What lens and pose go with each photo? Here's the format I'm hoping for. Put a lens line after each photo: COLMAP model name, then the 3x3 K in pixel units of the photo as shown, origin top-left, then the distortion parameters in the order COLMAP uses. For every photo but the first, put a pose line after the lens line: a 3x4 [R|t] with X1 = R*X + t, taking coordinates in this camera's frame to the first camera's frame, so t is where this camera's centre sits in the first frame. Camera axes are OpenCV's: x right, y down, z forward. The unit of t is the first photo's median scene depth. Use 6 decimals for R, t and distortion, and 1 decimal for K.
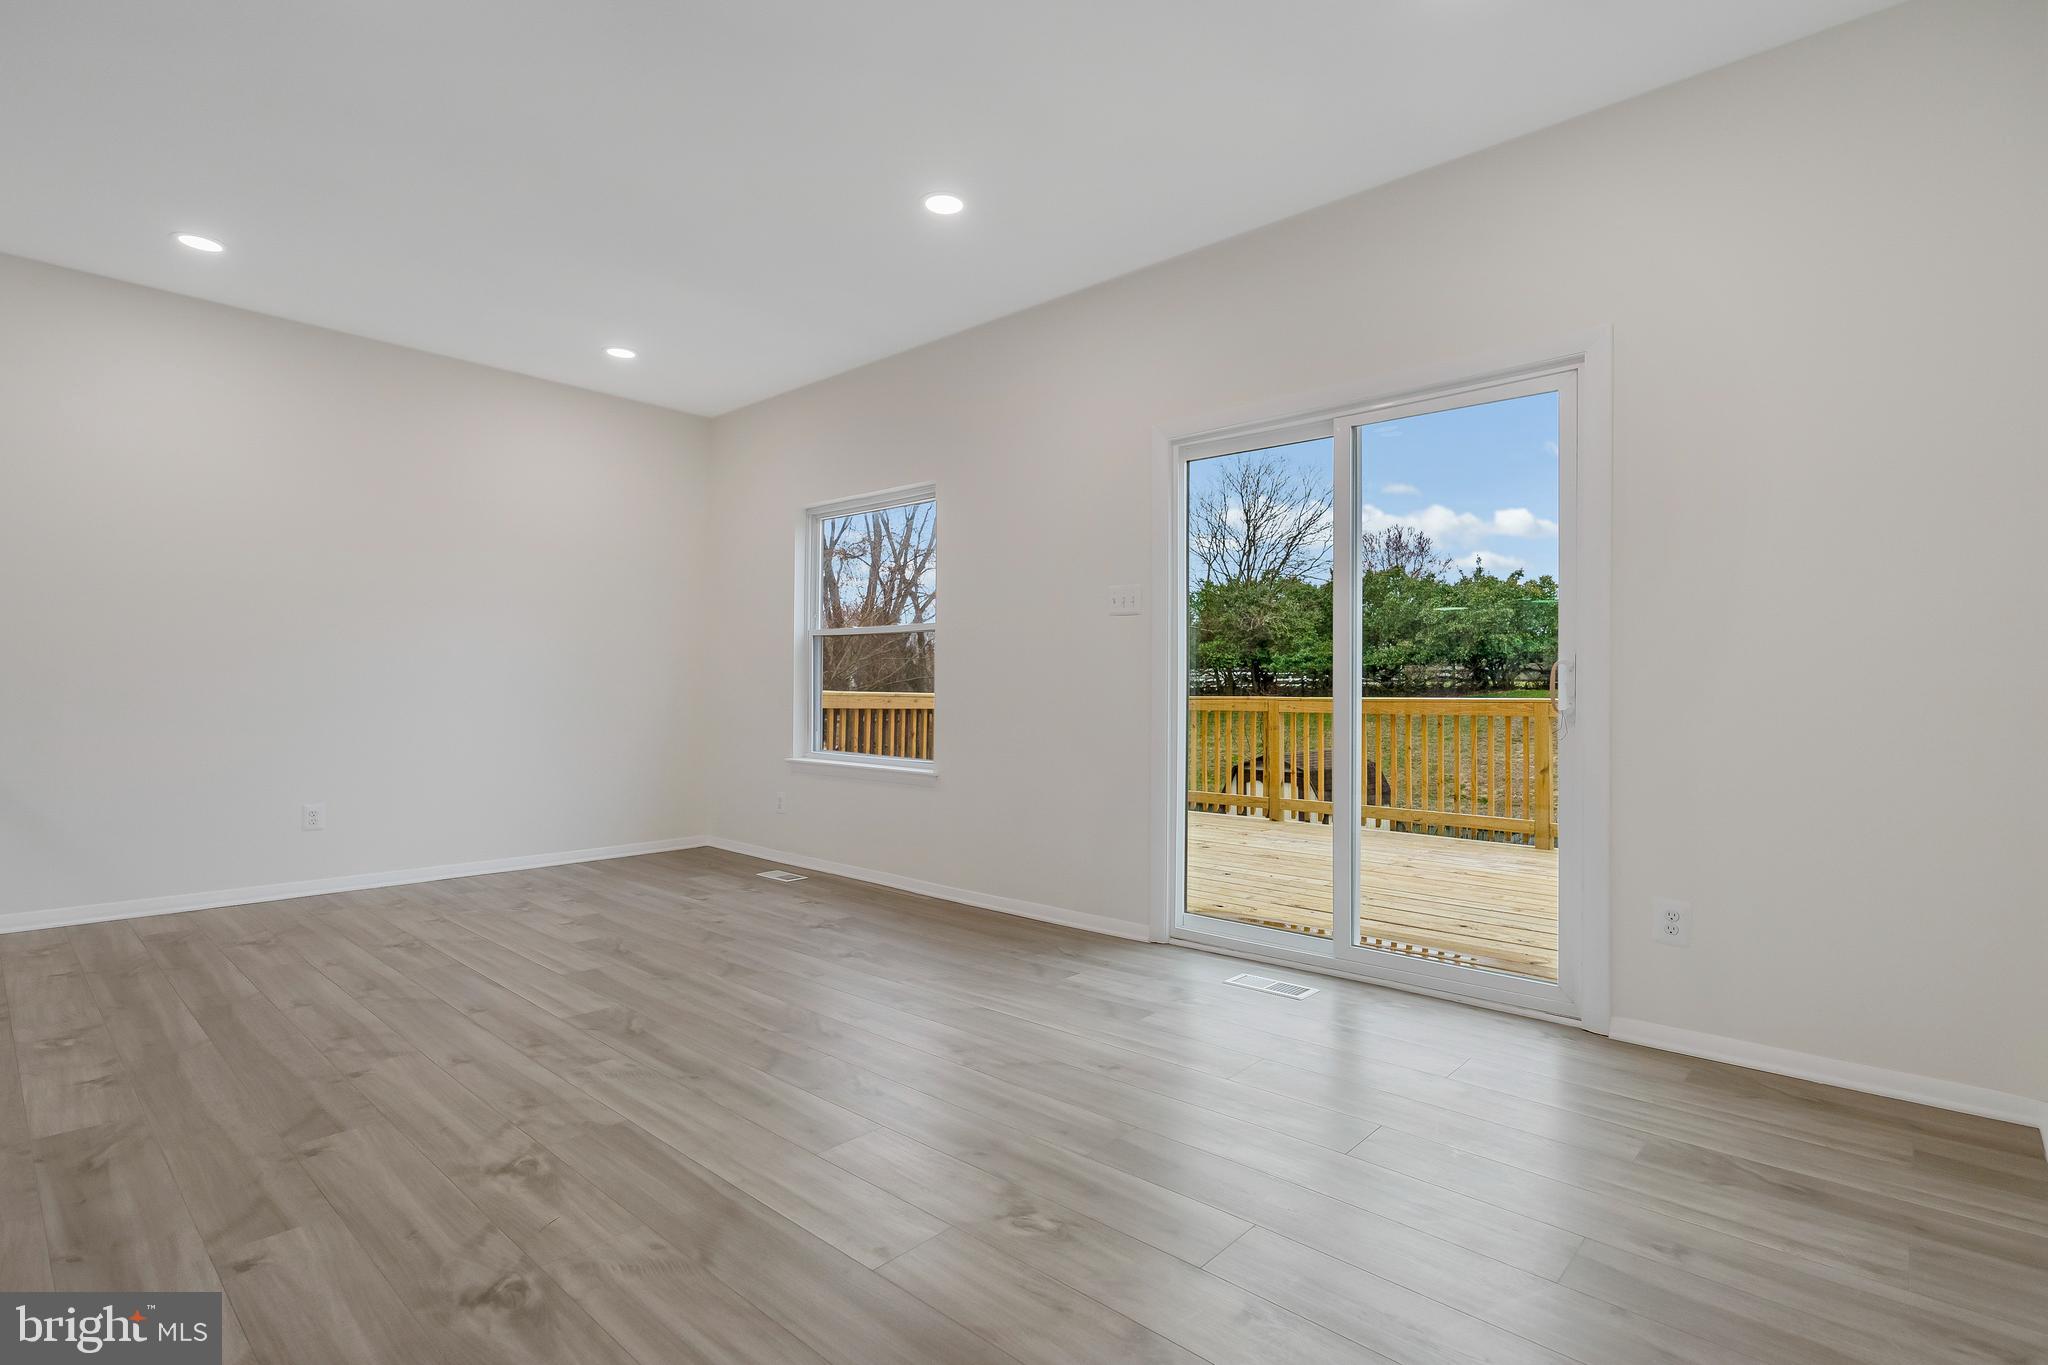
lens RADIAL K [[951.3, 0, 1024.0], [0, 951.3, 682.5], [0, 0, 1]] dist [-0.002613, -0.000427]
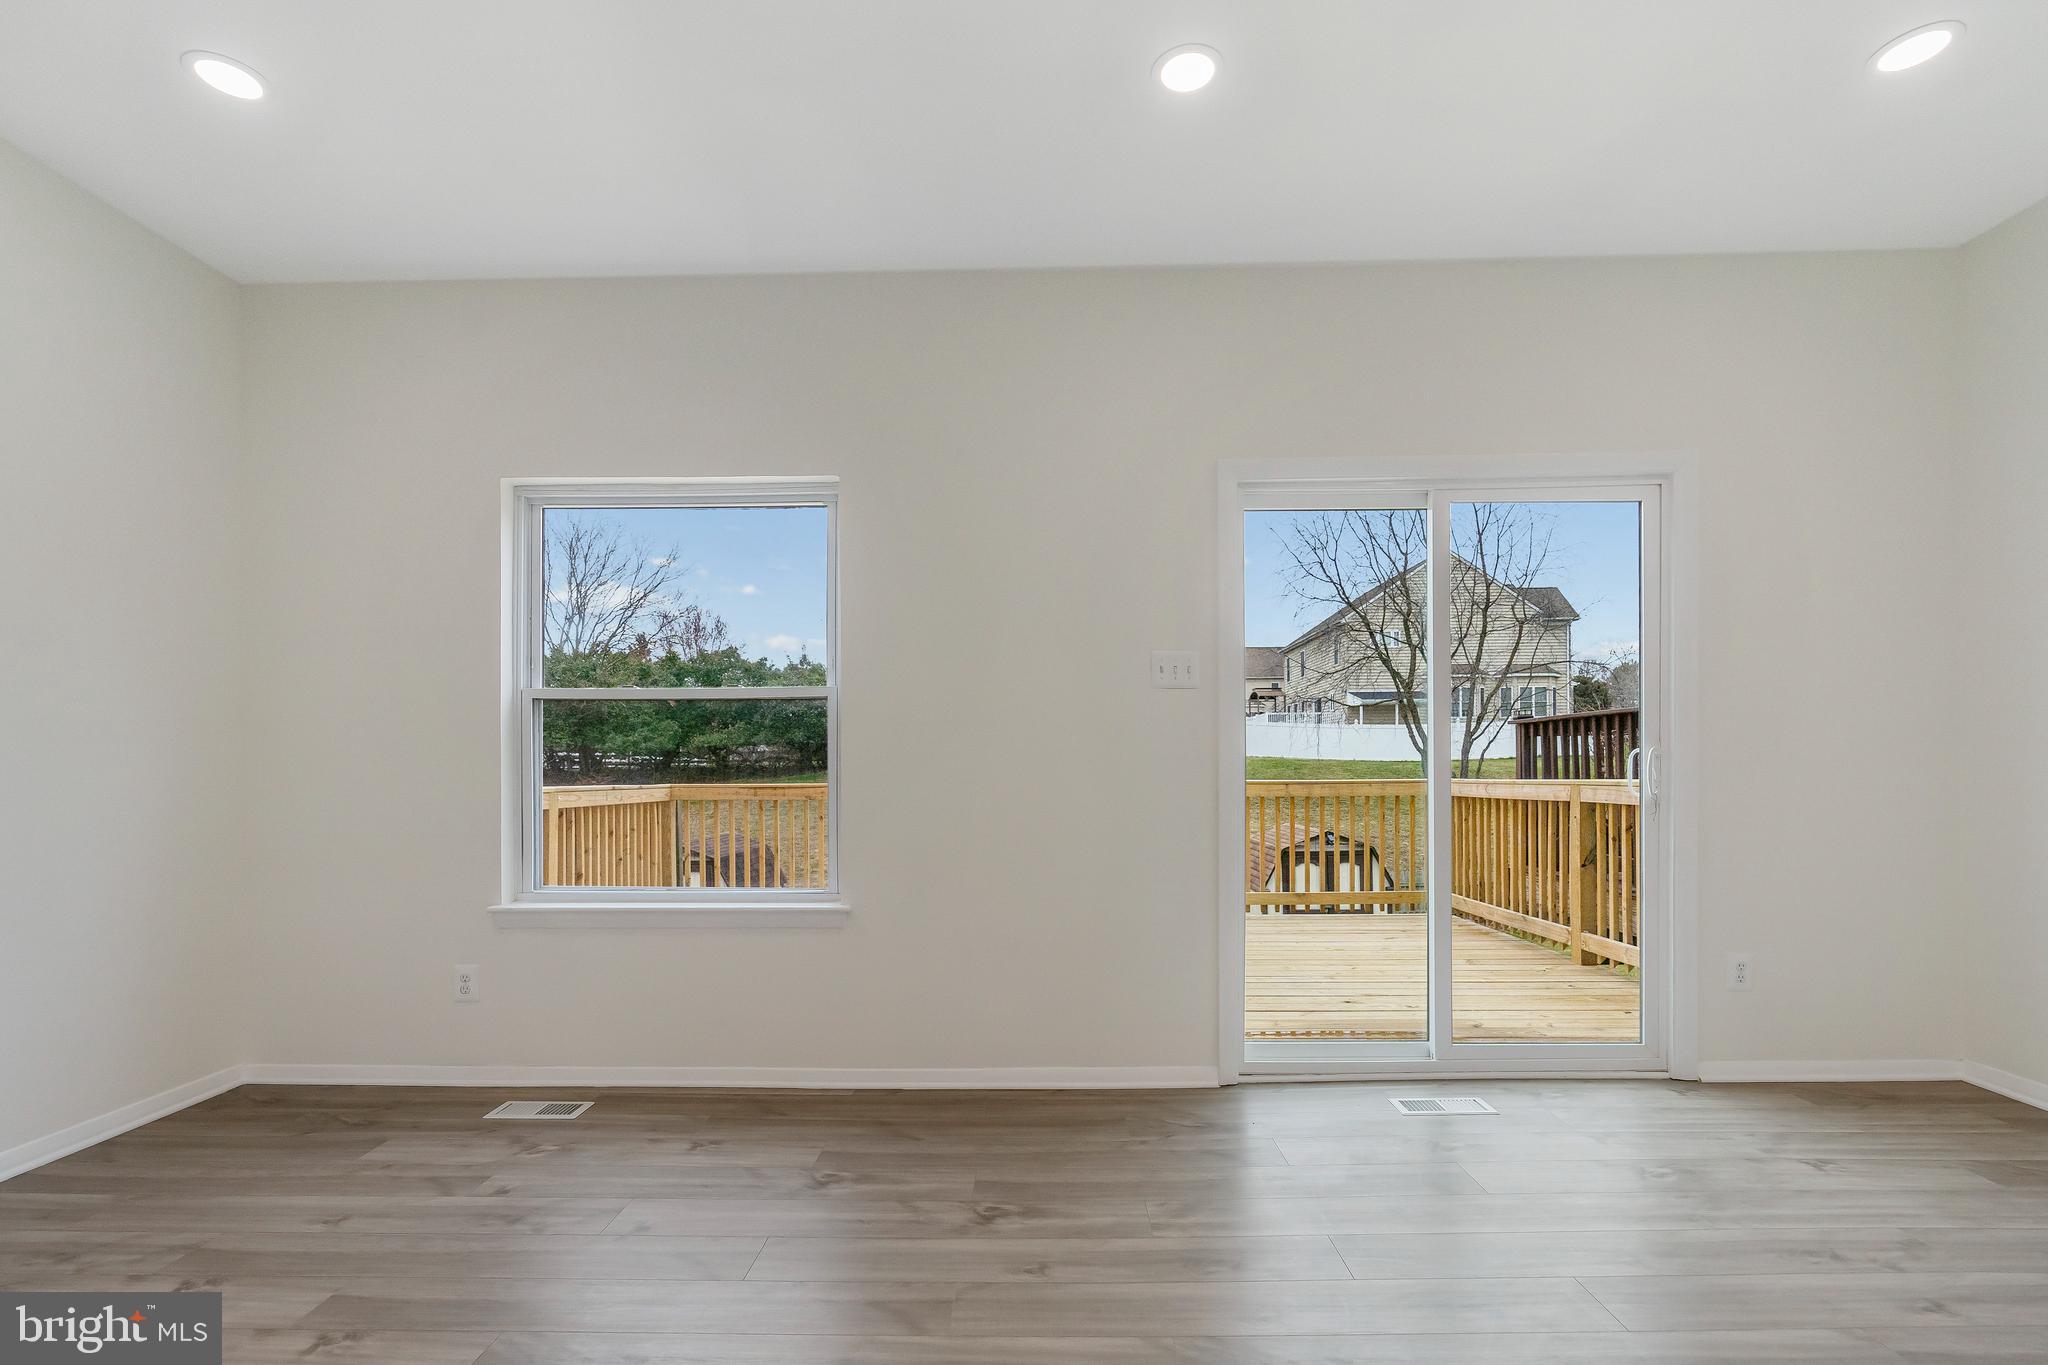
lens RADIAL K [[968.5, 0, 1022.8], [0, 968.5, 696.1], [0, 0, 1]] dist [-0.004385, -0.000506]
pose [[0.760977, 0.039412, 0.647581, -0.437156], [0.006031, 0.997680, -0.067806, -0.002682], [-0.648751, 0.055504, 0.758974, 0.375321]]
